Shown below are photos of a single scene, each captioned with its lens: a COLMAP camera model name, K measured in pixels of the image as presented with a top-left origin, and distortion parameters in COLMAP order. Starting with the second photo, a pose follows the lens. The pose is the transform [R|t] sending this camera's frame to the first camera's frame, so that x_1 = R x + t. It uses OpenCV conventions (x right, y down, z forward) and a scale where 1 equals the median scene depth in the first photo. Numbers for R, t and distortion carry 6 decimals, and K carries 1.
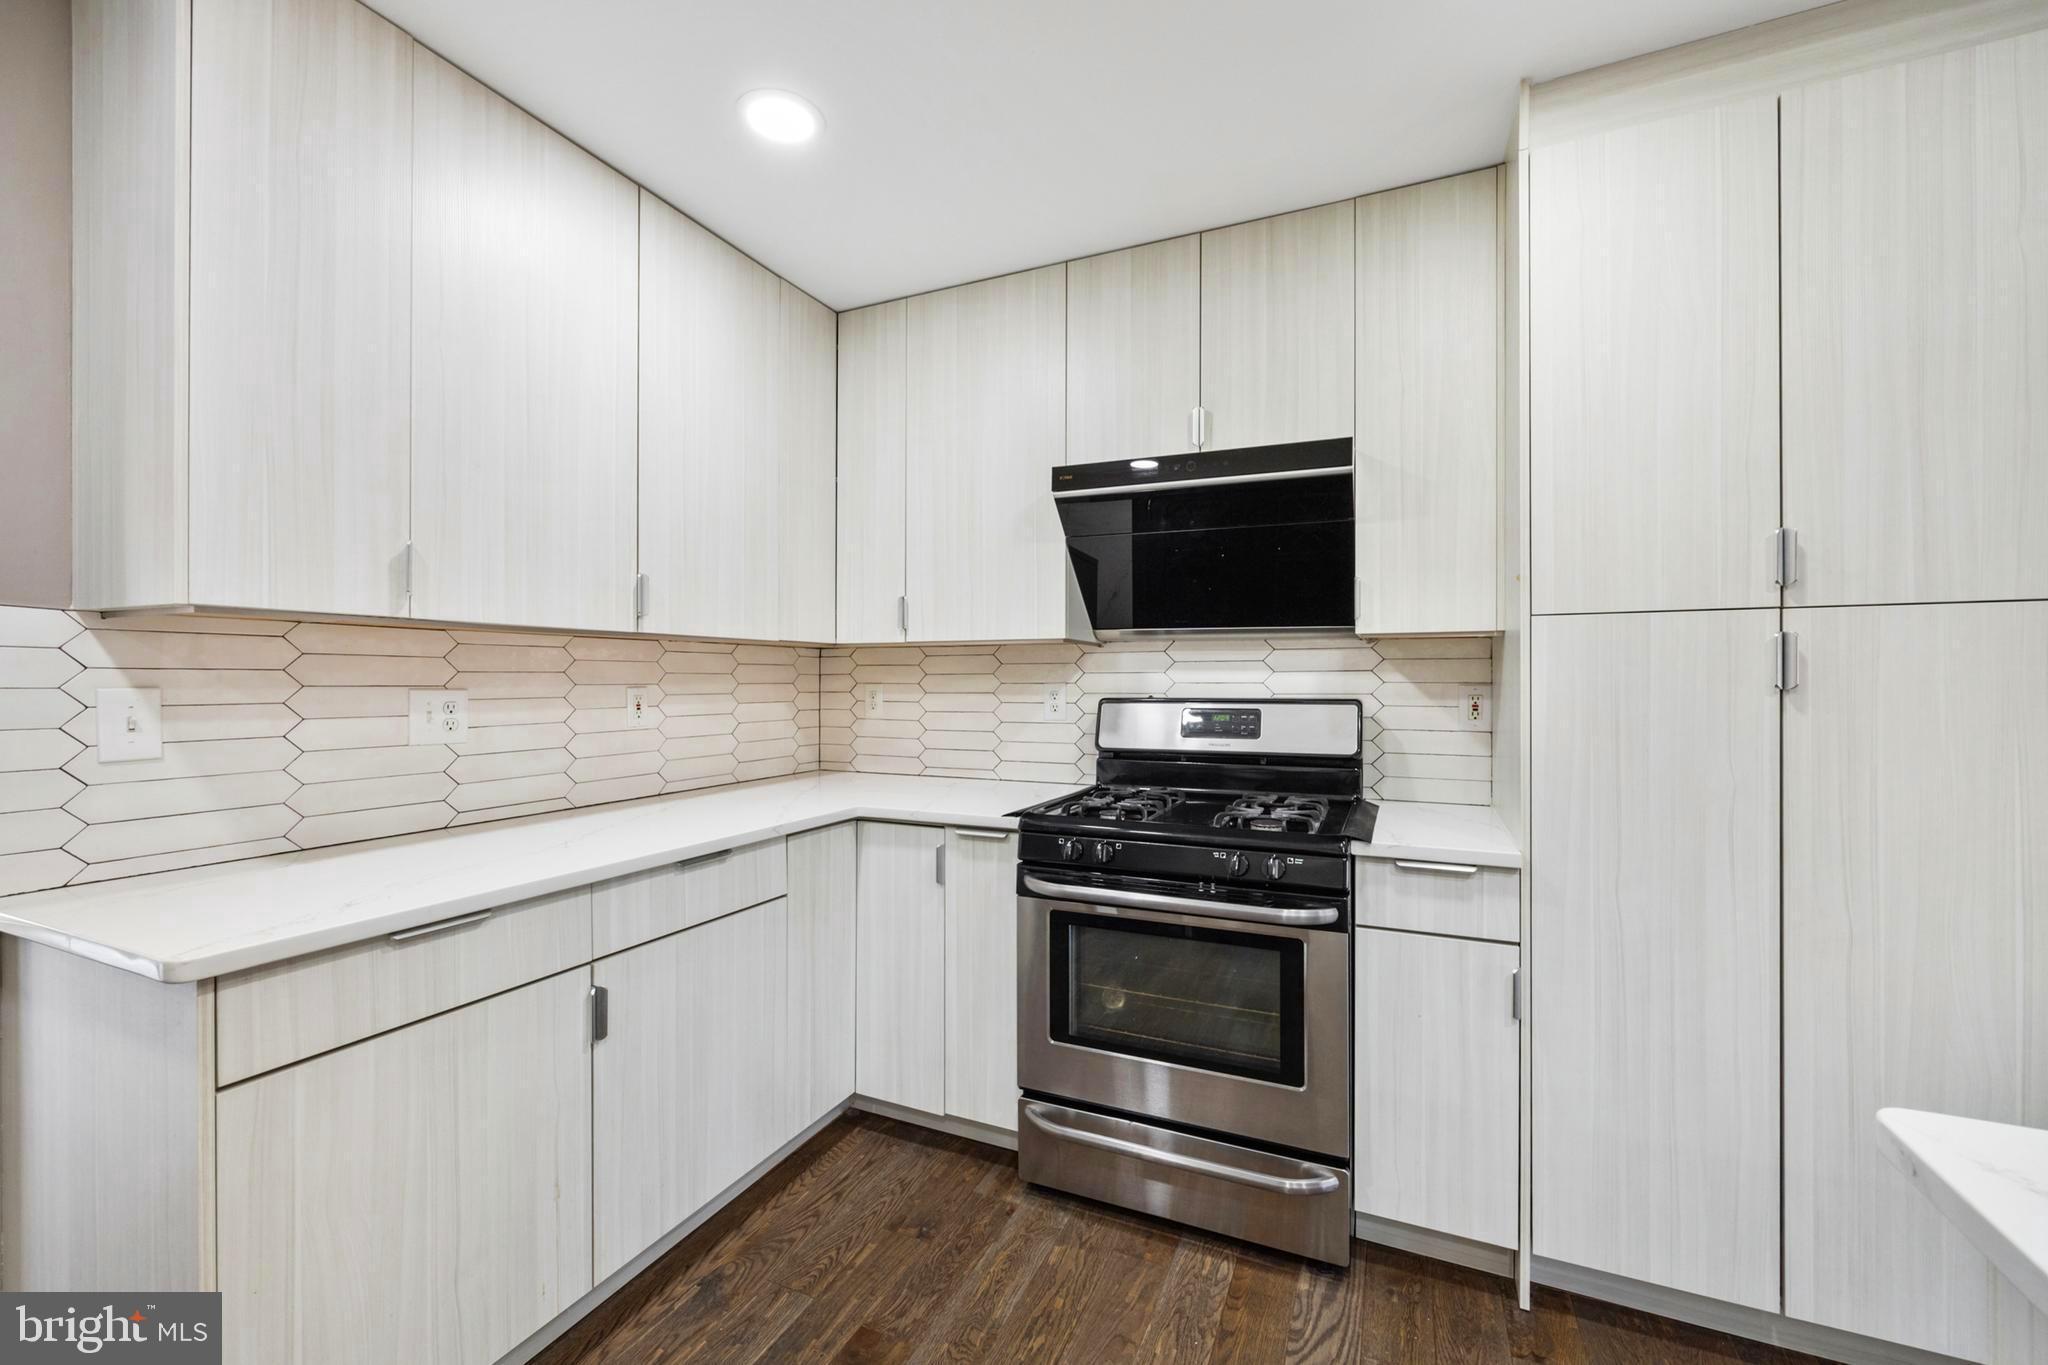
lens RADIAL K [[821.4, 0, 1024.0], [0, 821.4, 682.5], [0, 0, 1]] dist [0.000021, 0.000040]
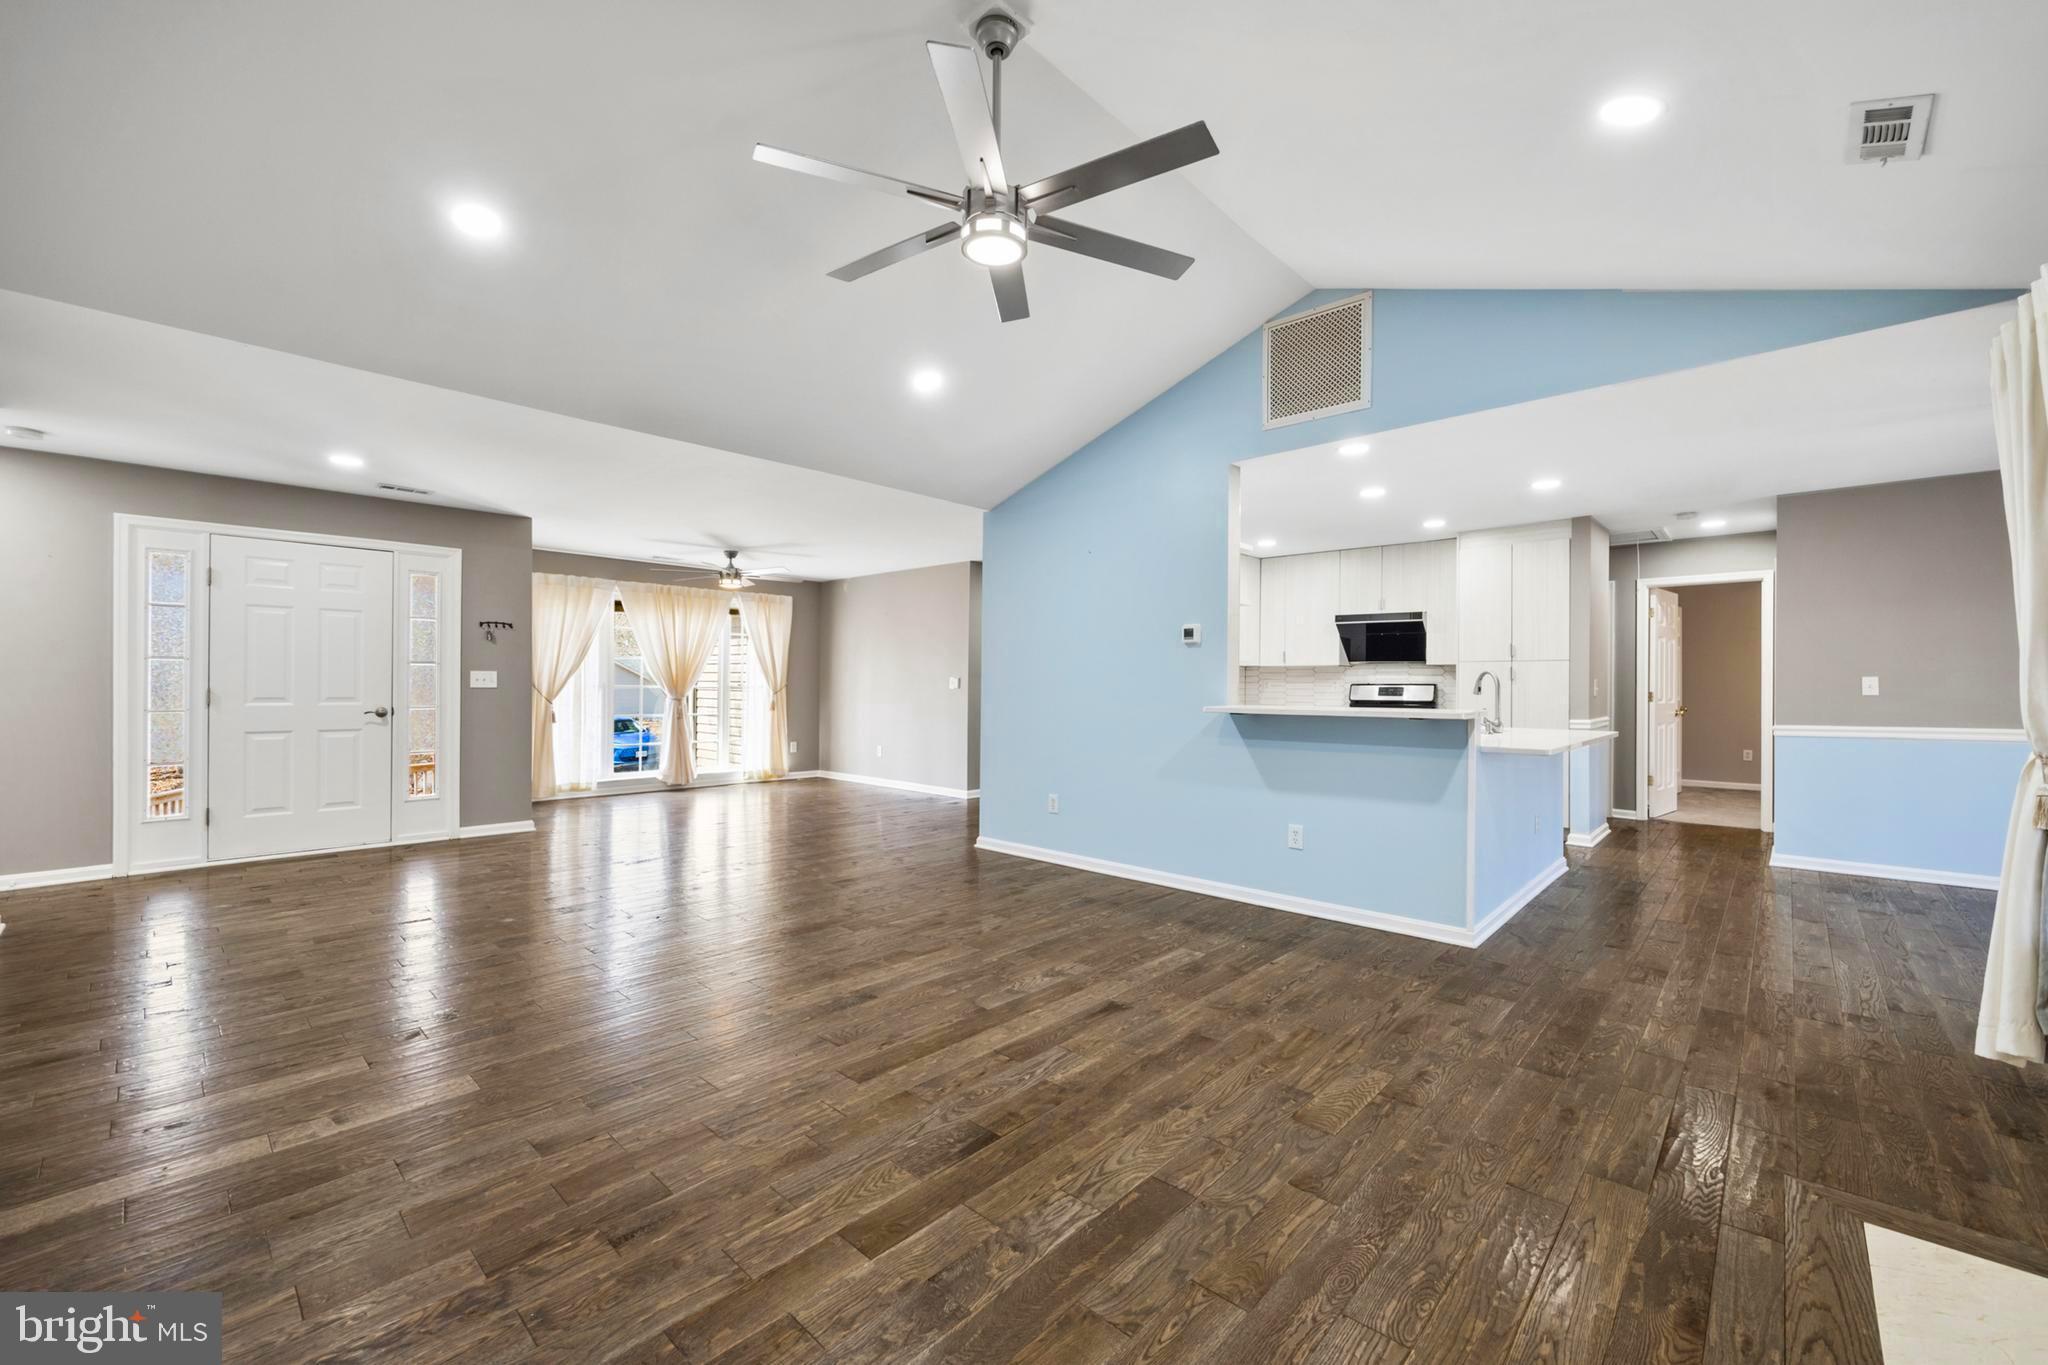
lens RADIAL K [[821.4, 0, 1024.0], [0, 821.4, 682.5], [0, 0, 1]] dist [0.000021, 0.000040]
pose [[0.946187, 0.010182, -0.323460, -0.080701], [-0.013079, 0.999891, -0.006785, 0.055717], [0.323355, 0.010651, 0.946218, -2.576963]]
